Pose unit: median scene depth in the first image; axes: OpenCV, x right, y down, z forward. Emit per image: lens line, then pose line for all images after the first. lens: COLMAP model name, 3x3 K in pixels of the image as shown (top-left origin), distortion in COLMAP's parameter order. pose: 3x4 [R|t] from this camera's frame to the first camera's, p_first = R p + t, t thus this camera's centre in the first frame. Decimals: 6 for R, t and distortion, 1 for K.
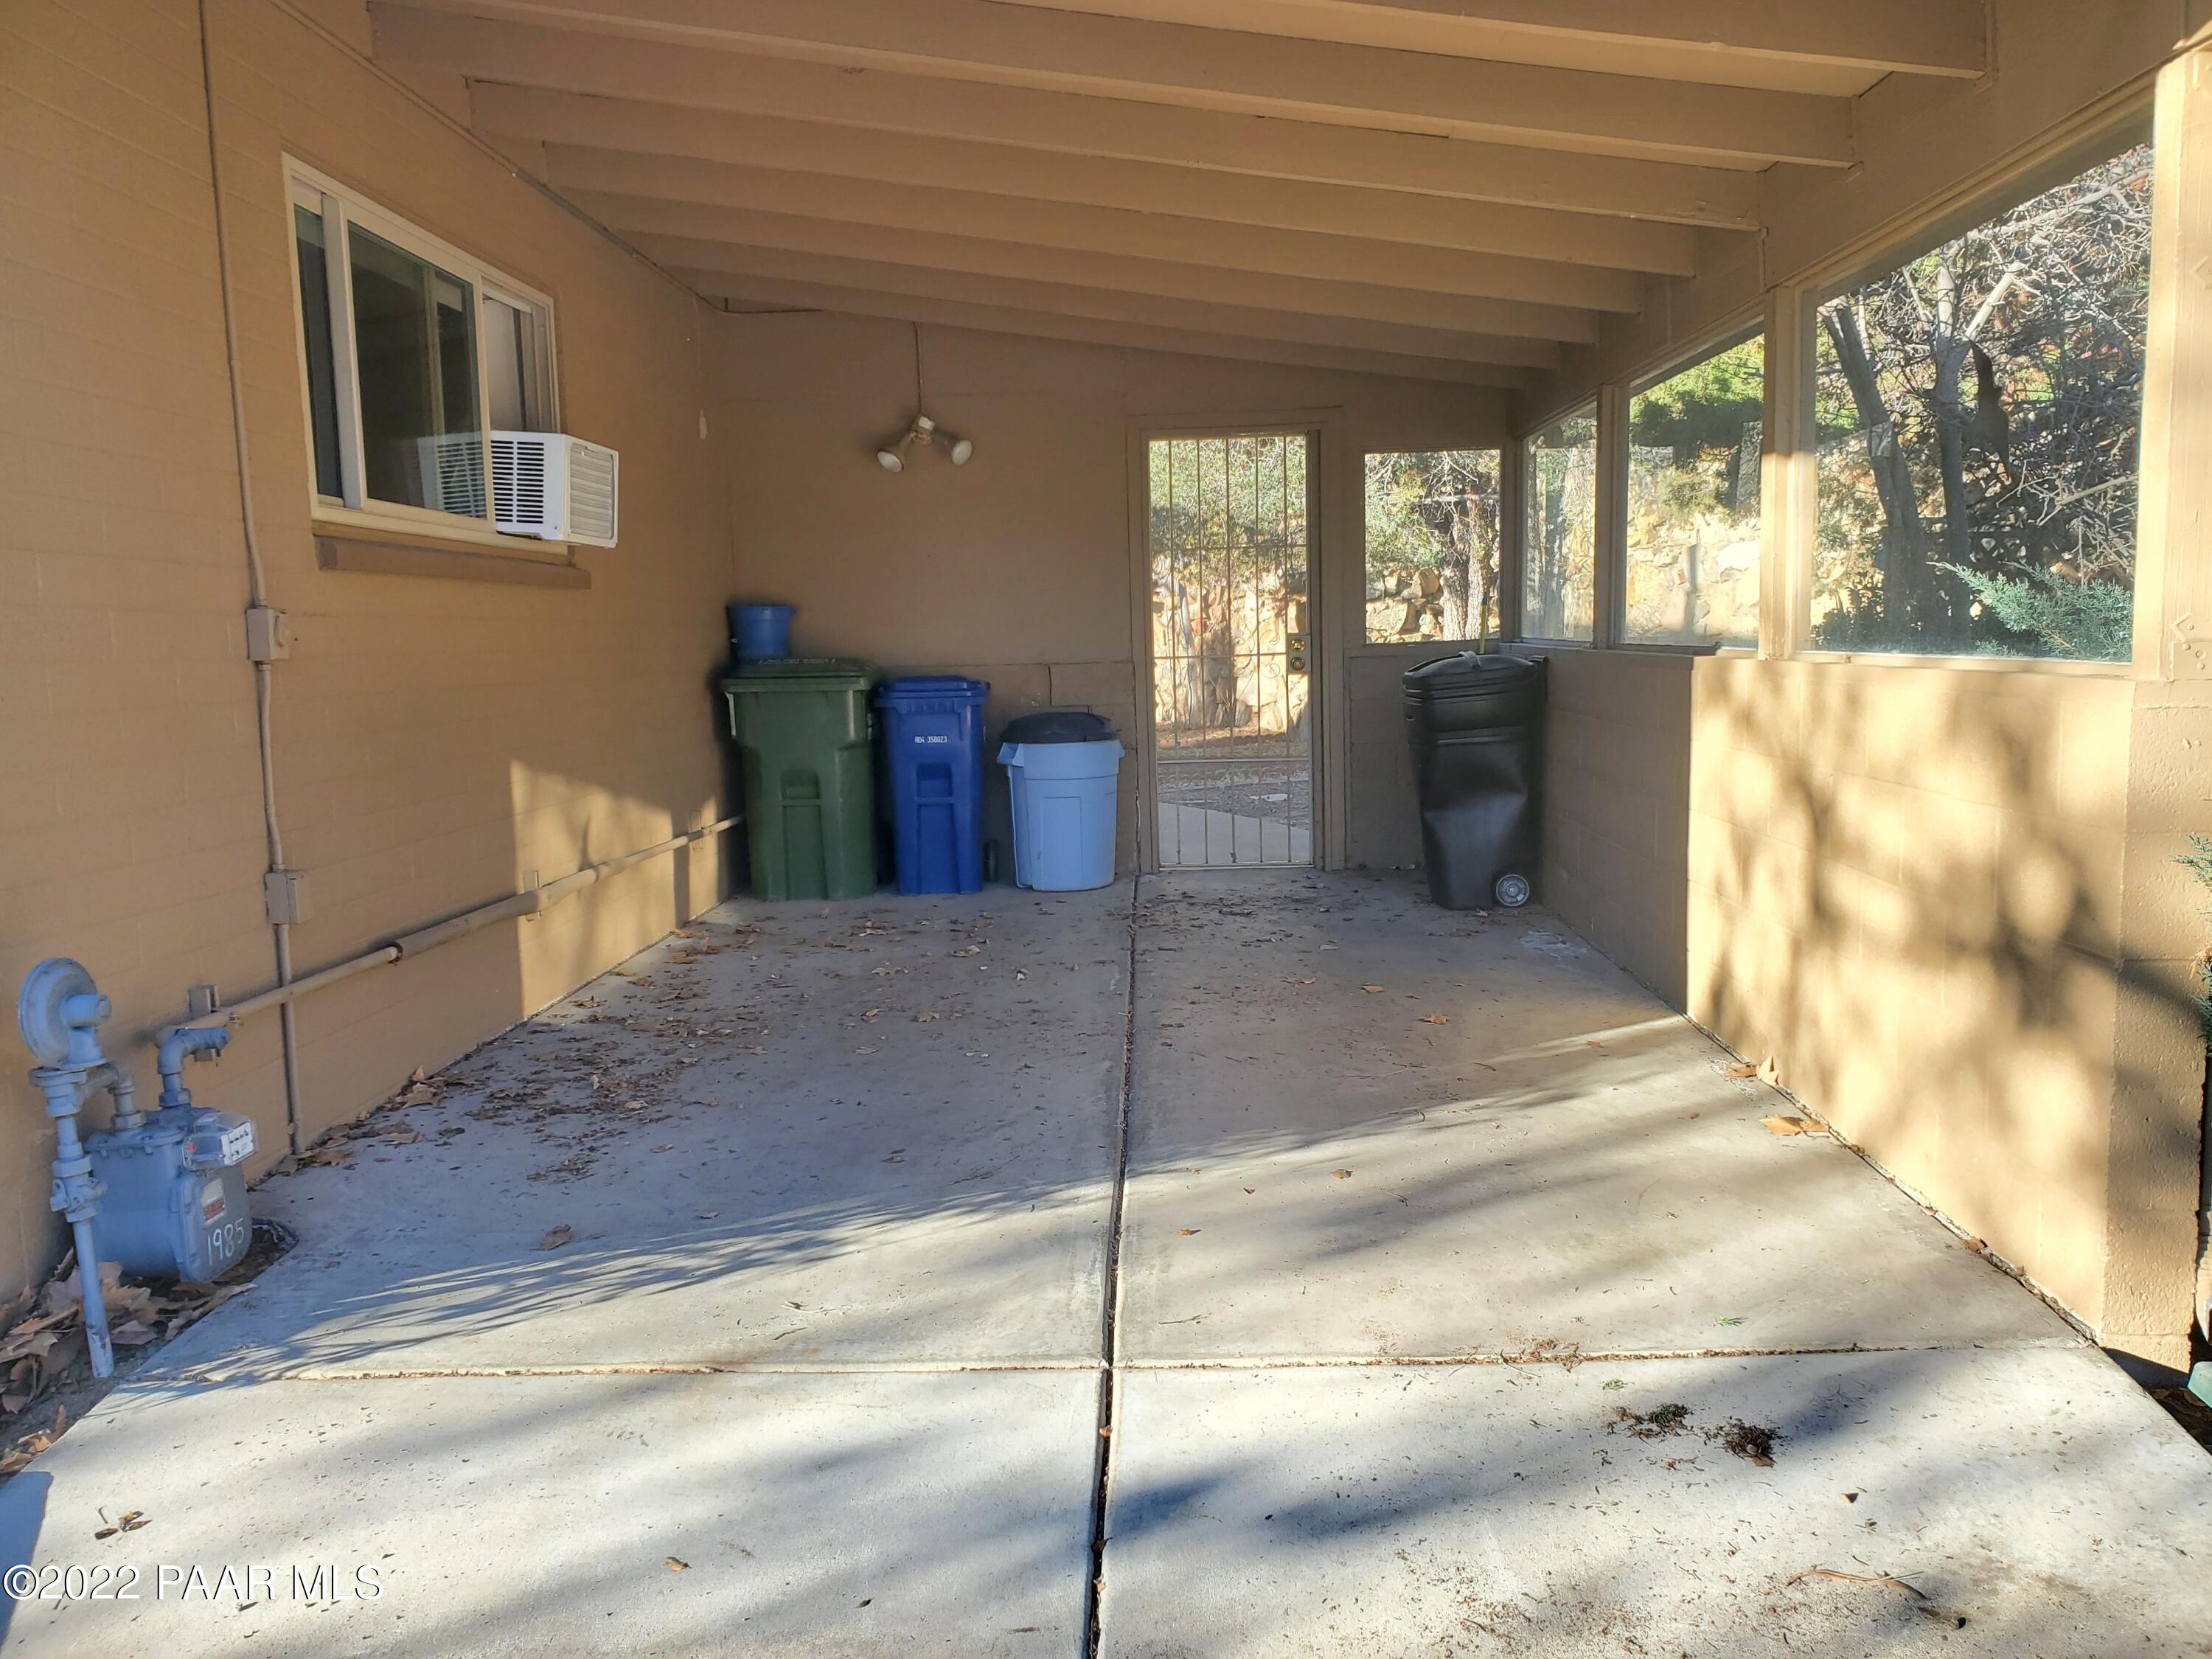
lens RADIAL K [[1642.6, 0, 1106.0], [0, 1642.6, 829.5], [0, 0, 1]] dist [0.030769, -0.005316]
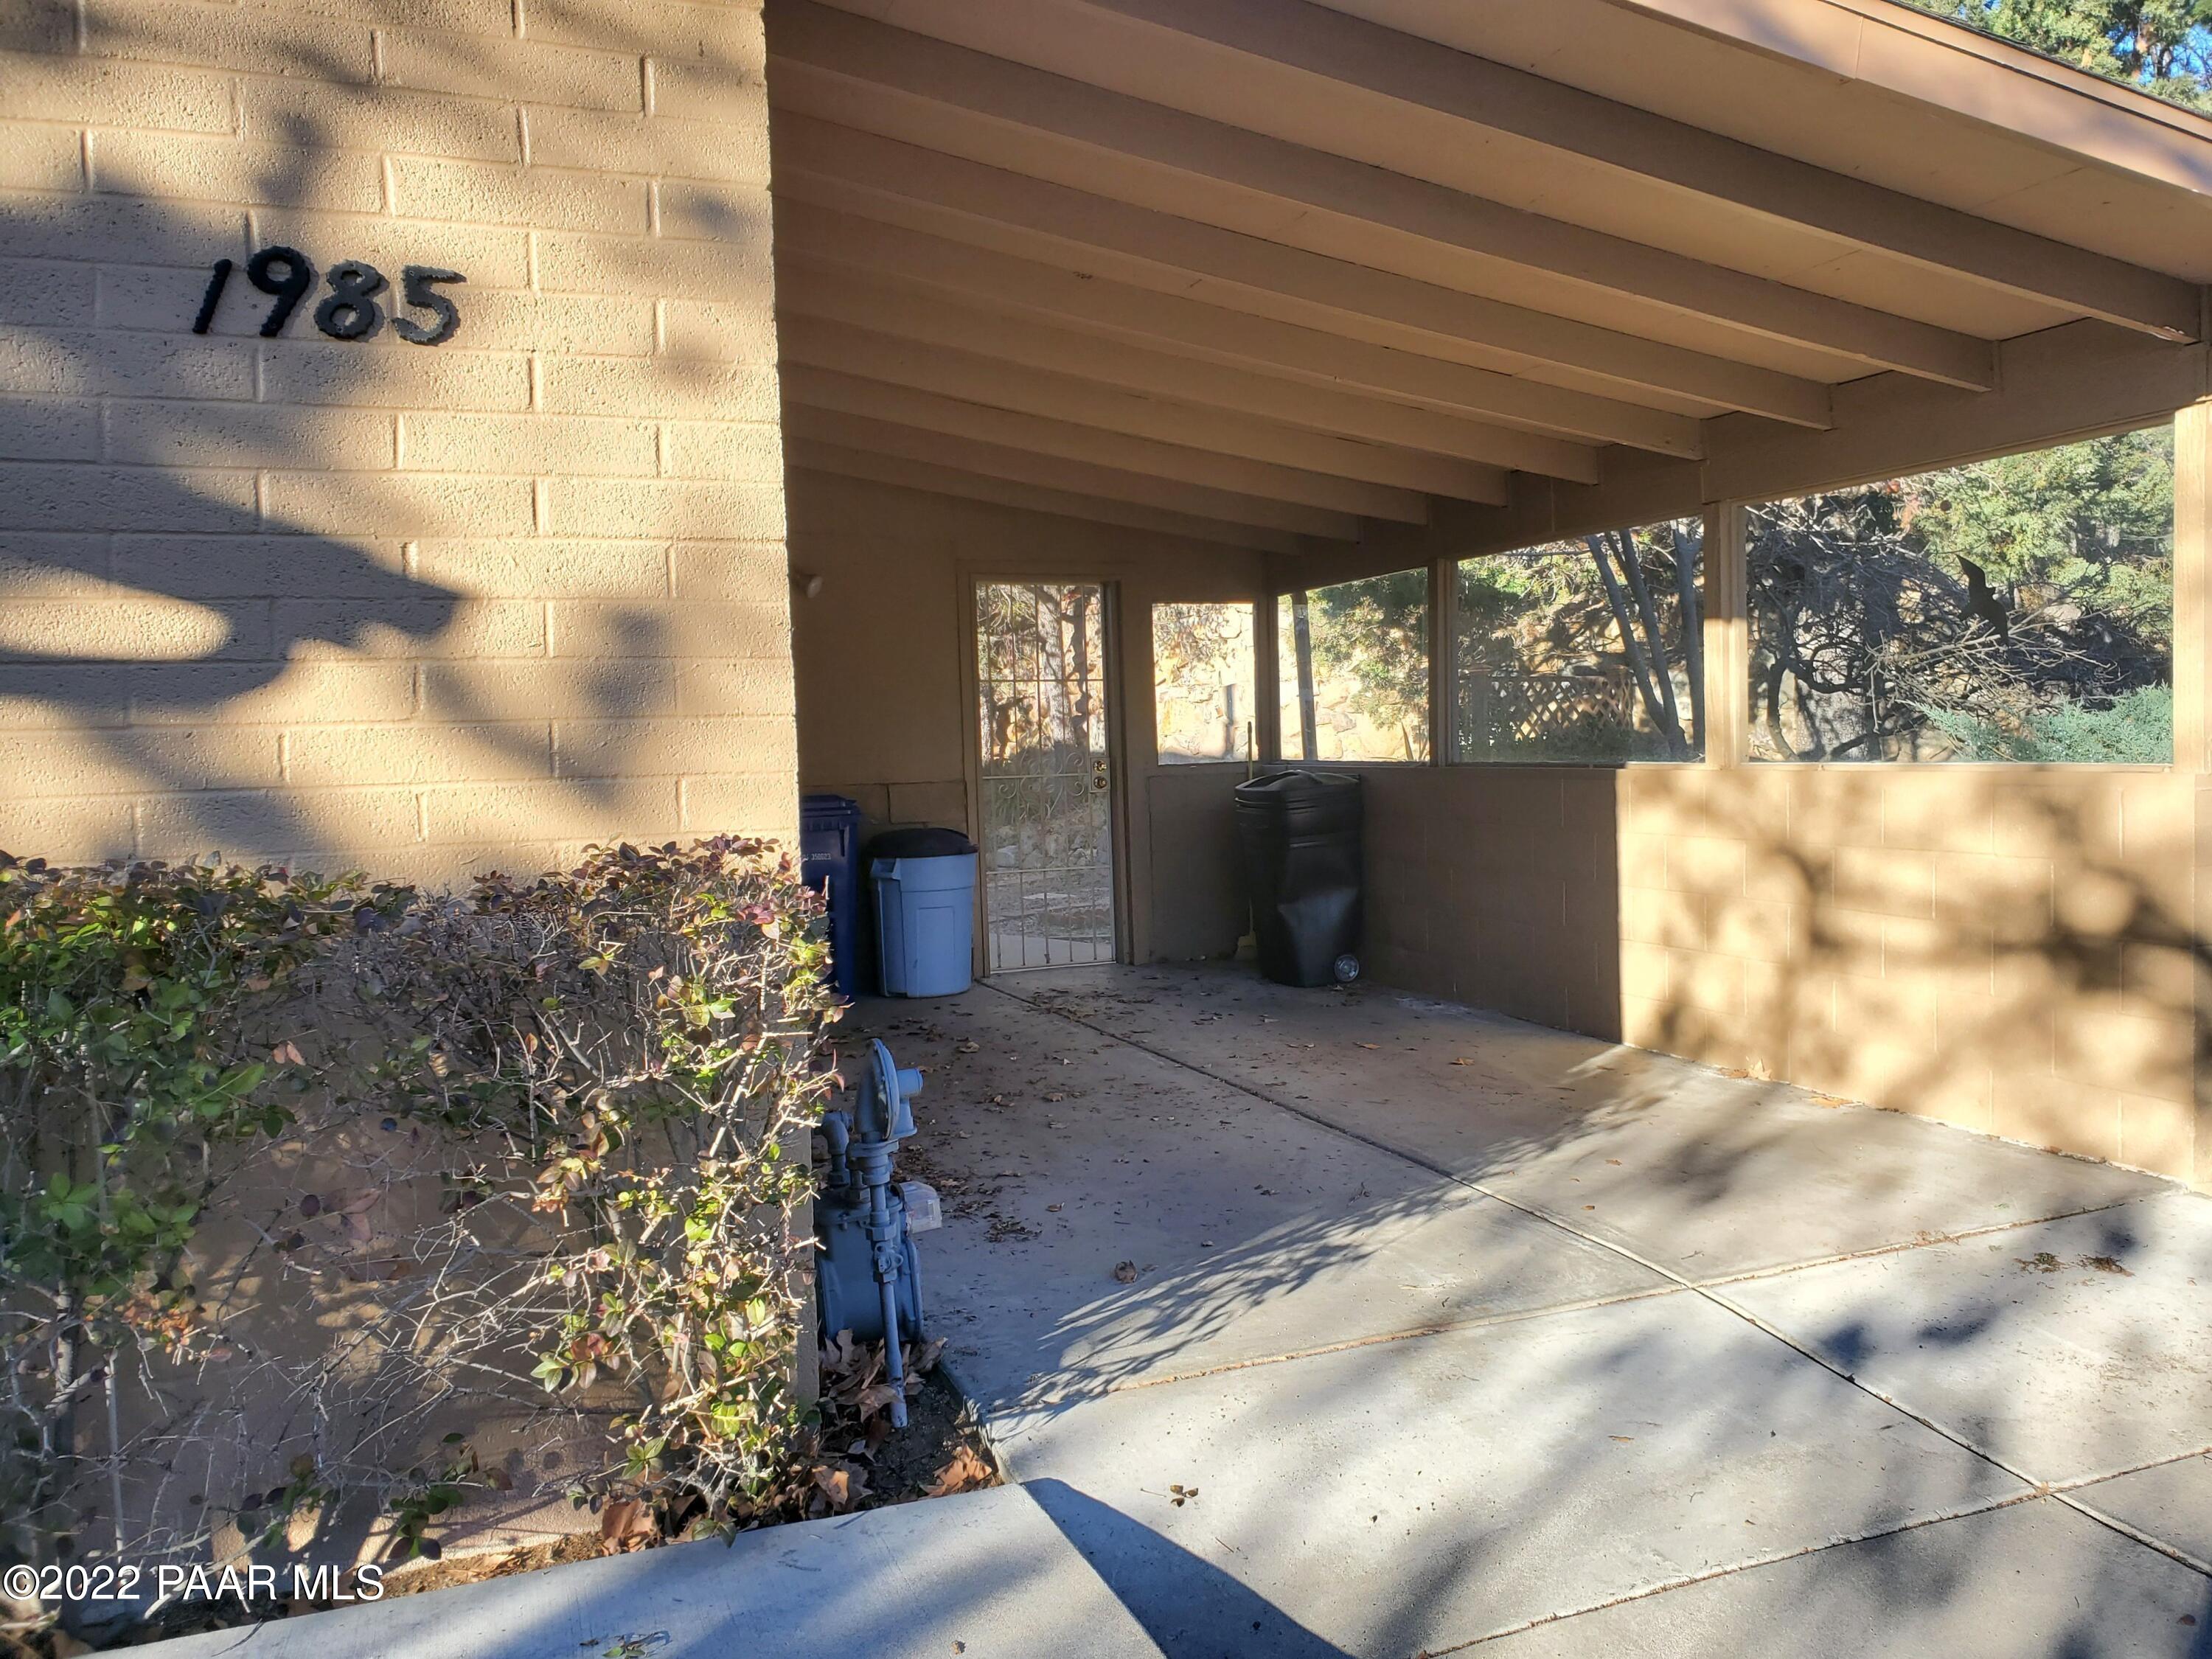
lens RADIAL K [[1642.2, 0, 1105.3], [0, 1642.2, 761.4], [0, 0, 1]] dist [0.011559, 0.007833]
pose [[0.919861, -0.005380, 0.392208, -0.786786], [0.053313, 0.992342, -0.111425, 0.025060], [-0.388605, 0.123405, 0.913103, -0.063725]]
